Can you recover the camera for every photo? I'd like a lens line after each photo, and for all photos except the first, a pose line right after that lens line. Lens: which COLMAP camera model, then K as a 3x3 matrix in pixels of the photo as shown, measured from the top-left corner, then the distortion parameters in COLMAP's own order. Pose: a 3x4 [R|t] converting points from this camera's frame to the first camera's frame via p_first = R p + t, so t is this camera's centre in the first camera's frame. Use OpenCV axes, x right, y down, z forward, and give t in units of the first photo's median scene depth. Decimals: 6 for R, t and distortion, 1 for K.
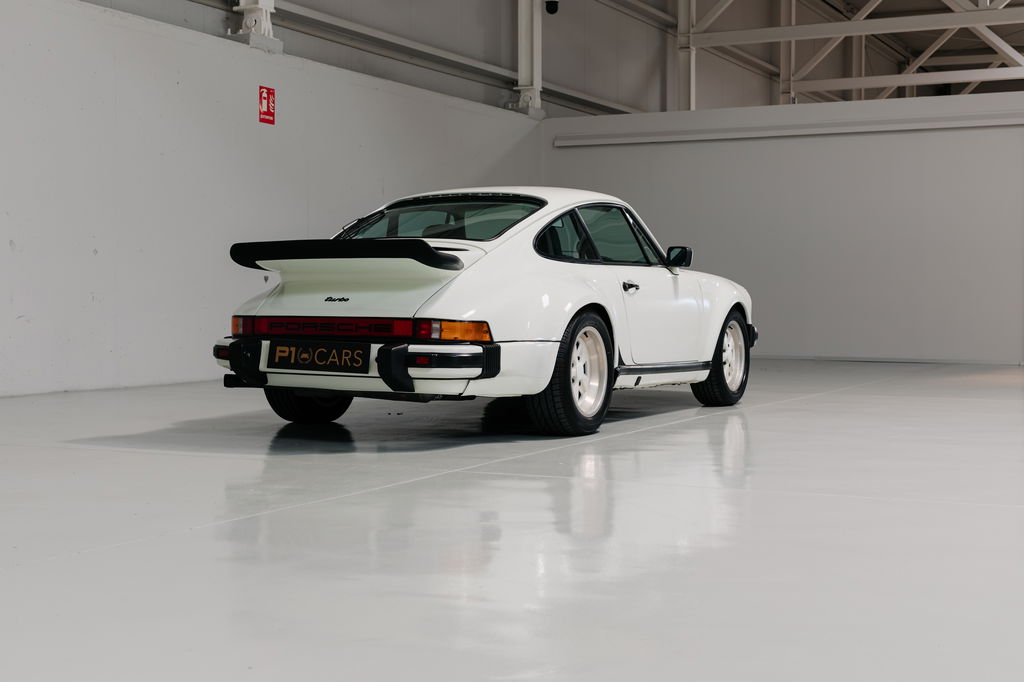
lens RADIAL K [[1441.0, 0, 459.8], [0, 1441.0, 341.9], [0, 0, 1]] dist [0.023408, 0.025616]
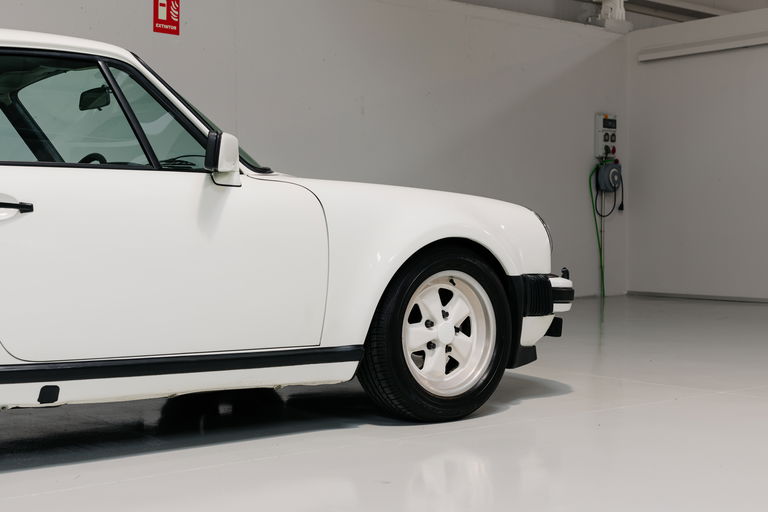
lens RADIAL K [[1087.1, 0, 384.0], [0, 1087.1, 256.0], [0, 0, 1]] dist [0.017622, -0.028157]
pose [[0.924751, 0.006916, -0.380509, 0.242791], [-0.010223, 0.999925, -0.006671, -0.013014], [0.380434, 0.010059, 0.924753, 0.440133]]
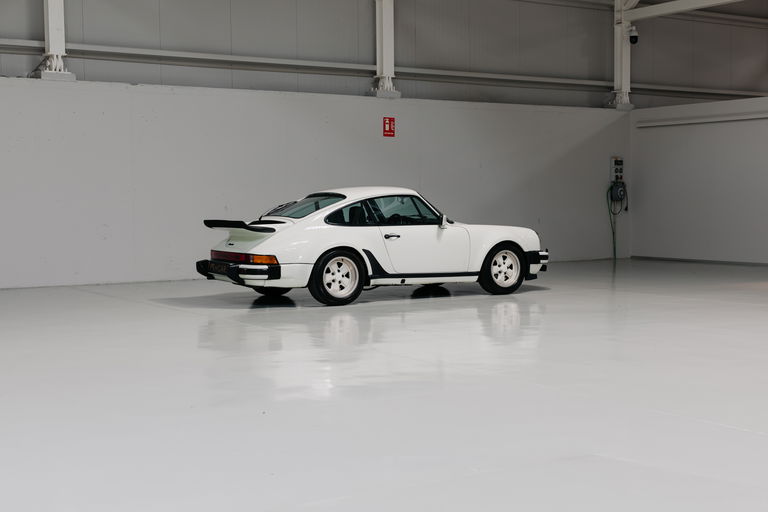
lens RADIAL K [[1087.1, 0, 384.0], [0, 1087.1, 256.0], [0, 0, 1]] dist [0.017622, -0.028157]
pose [[0.877203, 0.019026, -0.479742, 0.549774], [-0.006857, 0.999609, 0.027107, -0.033540], [0.480070, -0.020489, 0.876991, -0.258494]]
